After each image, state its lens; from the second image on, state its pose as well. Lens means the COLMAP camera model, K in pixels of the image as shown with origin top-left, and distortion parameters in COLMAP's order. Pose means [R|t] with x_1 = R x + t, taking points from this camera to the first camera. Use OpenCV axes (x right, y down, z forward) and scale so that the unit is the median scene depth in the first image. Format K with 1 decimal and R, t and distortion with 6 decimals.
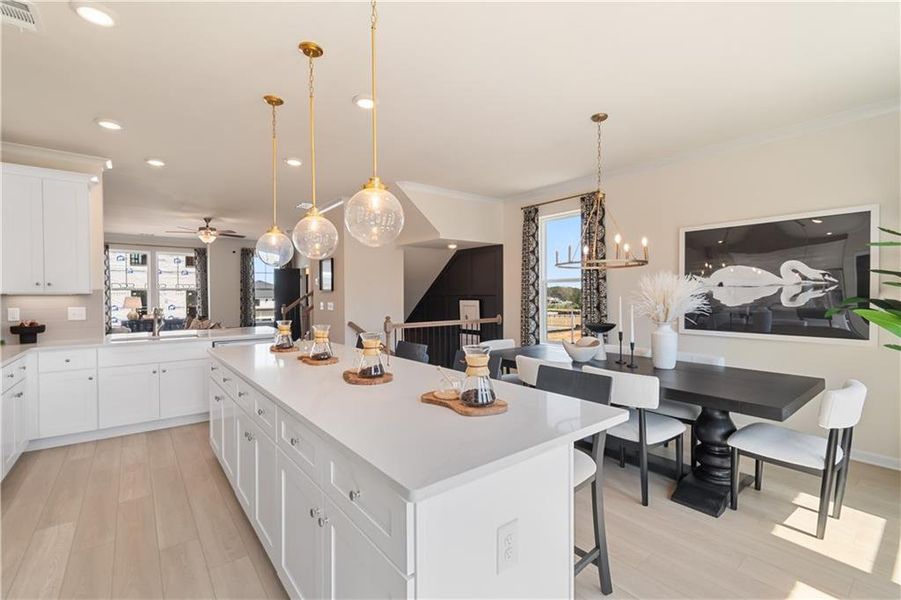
lens RADIAL K [[400.2, 0, 454.1], [0, 400.2, 299.7], [0, 0, 1]] dist [0.000729, 0.000279]
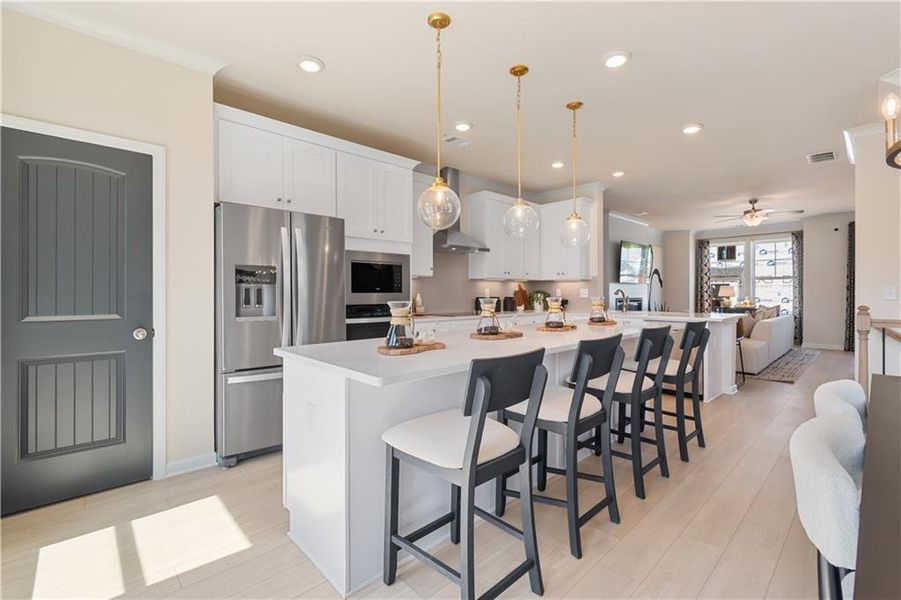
lens RADIAL K [[400.2, 0, 451.2], [0, 400.2, 291.8], [0, 0, 1]] dist [0.000729, 0.000279]
pose [[0.072522, 0.001259, -0.997366, 0.454795], [-0.008735, 0.999962, 0.000627, 0.030710], [0.997329, 0.008666, 0.072531, 0.376444]]
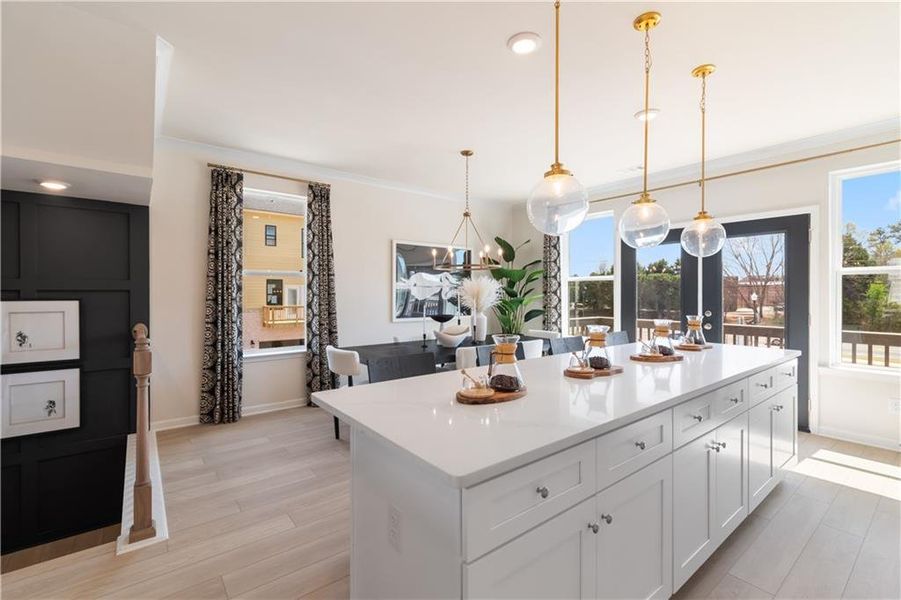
lens RADIAL K [[400.2, 0, 448.5], [0, 400.2, 293.5], [0, 0, 1]] dist [0.000729, 0.000279]
pose [[0.019214, 0.001895, 0.999814, -0.664707], [0.009884, 0.999949, -0.002085, -0.002841], [-0.999767, 0.009922, 0.019194, 0.757276]]
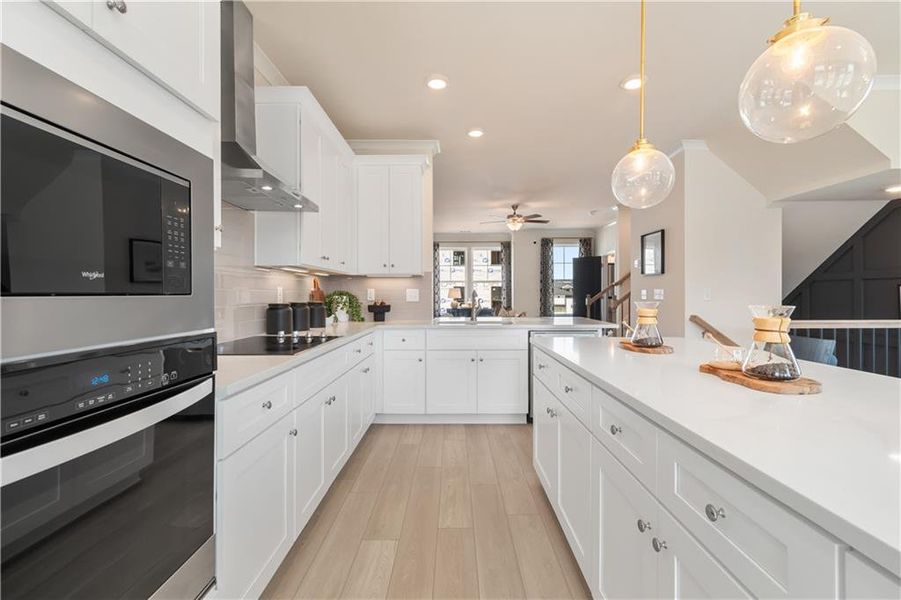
lens RADIAL K [[400.2, 0, 455.3], [0, 400.2, 294.3], [0, 0, 1]] dist [0.000729, 0.000279]
pose [[0.780824, 0.004010, -0.624738, -0.195404], [-0.009172, 0.999945, -0.005045, 0.033918], [0.624684, 0.009669, 0.780818, 0.243748]]
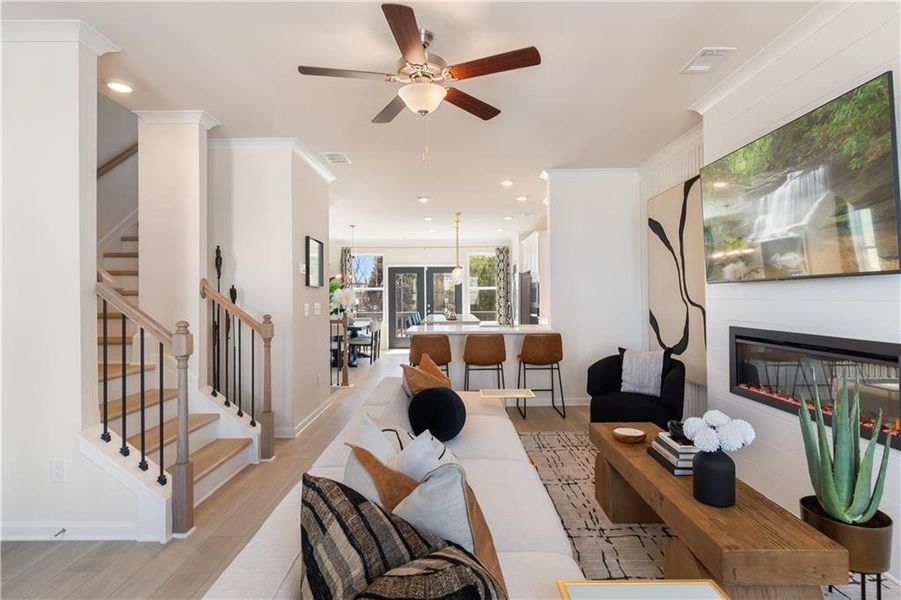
lens RADIAL K [[447.4, 0, 446.0], [0, 447.4, 290.7], [0, 0, 1]] dist [0.005888, 0.000061]
pose [[-0.763301, 0.021218, 0.645694, -1.381086], [0.019130, 0.999765, -0.010239, -0.004389], [-0.645760, 0.004537, -0.763527, 2.017014]]
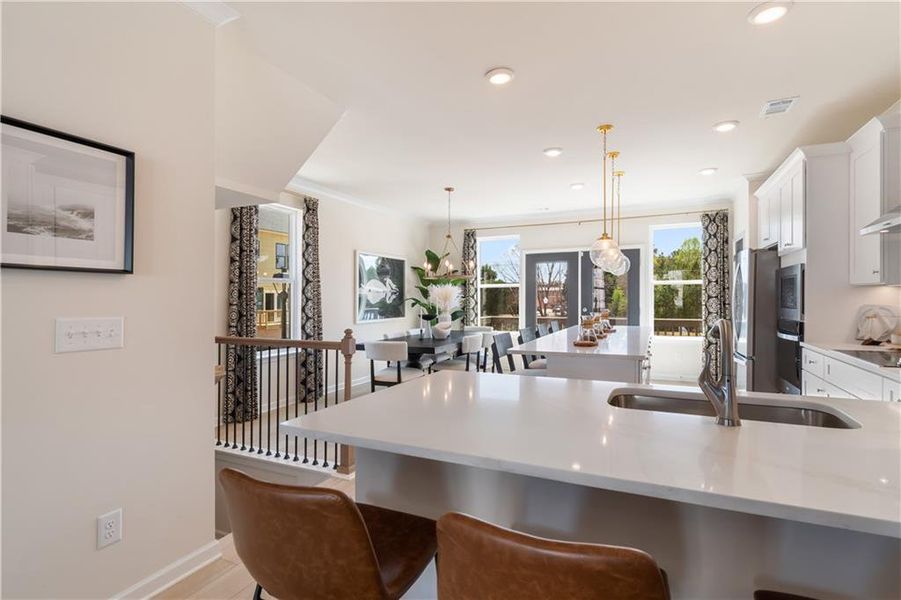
lens RADIAL K [[447.4, 0, 448.2], [0, 447.4, 301.5], [0, 0, 1]] dist [0.005888, 0.000061]
pose [[-0.433912, 0.000727, 0.900955, -0.950031], [0.019343, 0.999777, 0.008509, -0.002916], [-0.900748, 0.021120, -0.433829, 1.322757]]
